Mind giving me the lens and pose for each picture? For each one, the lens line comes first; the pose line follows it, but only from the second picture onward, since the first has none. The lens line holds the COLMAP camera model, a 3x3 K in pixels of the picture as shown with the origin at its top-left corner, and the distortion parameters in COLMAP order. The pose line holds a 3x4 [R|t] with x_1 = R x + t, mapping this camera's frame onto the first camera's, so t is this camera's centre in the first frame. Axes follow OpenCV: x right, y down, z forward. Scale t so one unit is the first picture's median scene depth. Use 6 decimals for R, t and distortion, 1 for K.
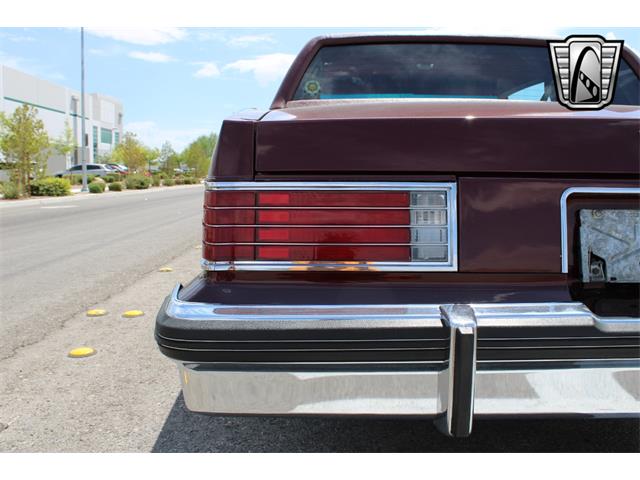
lens RADIAL K [[594.4, 0, 318.6], [0, 594.4, 242.1], [0, 0, 1]] dist [-0.157363, 0.171869]
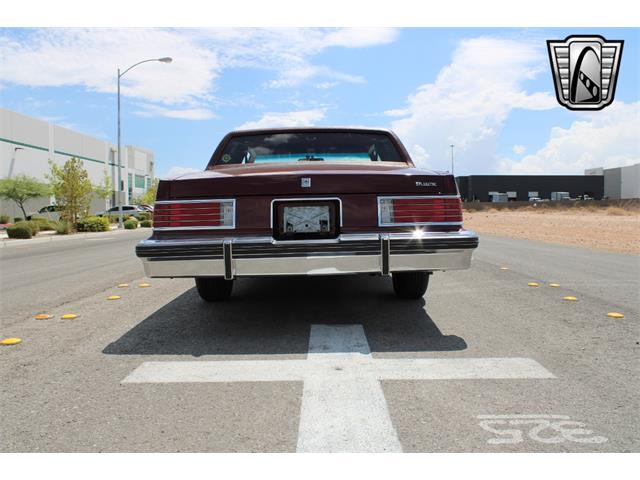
lens RADIAL K [[530.7, 0, 317.7], [0, 530.7, 242.3], [0, 0, 1]] dist [-0.172454, 0.153586]
pose [[0.999538, -0.022168, -0.020803, 0.035631], [0.020986, 0.998243, -0.055409, 0.013870], [0.021995, 0.054947, 0.998247, -0.082684]]
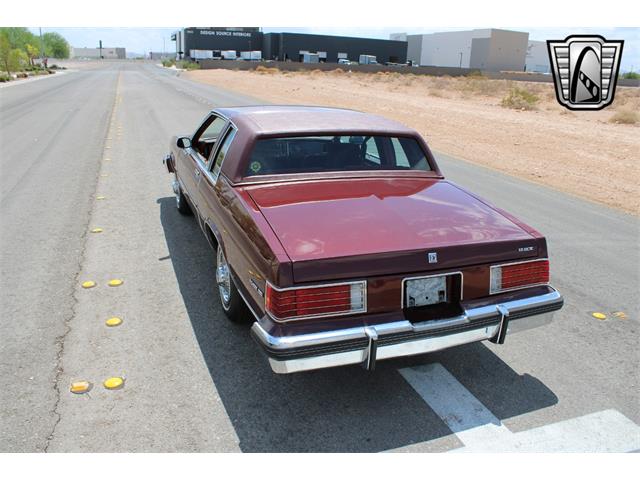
lens RADIAL K [[530.8, 0, 316.7], [0, 530.8, 243.6], [0, 0, 1]] dist [-0.167831, 0.149147]
pose [[0.943024, -0.077351, 0.323610, -0.039011], [0.004021, 0.975181, 0.221375, -0.041467], [-0.332702, -0.207460, 0.919929, -0.058335]]
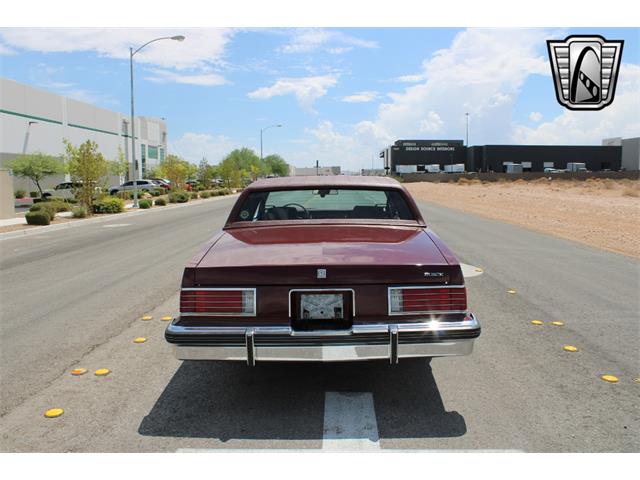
lens RADIAL K [[530.7, 0, 317.7], [0, 530.7, 242.3], [0, 0, 1]] dist [-0.172454, 0.153586]
pose [[0.998843, -0.014420, -0.045867, 0.035873], [0.014713, 0.999873, 0.006055, -0.018456], [0.045774, -0.006723, 0.998929, -0.093709]]
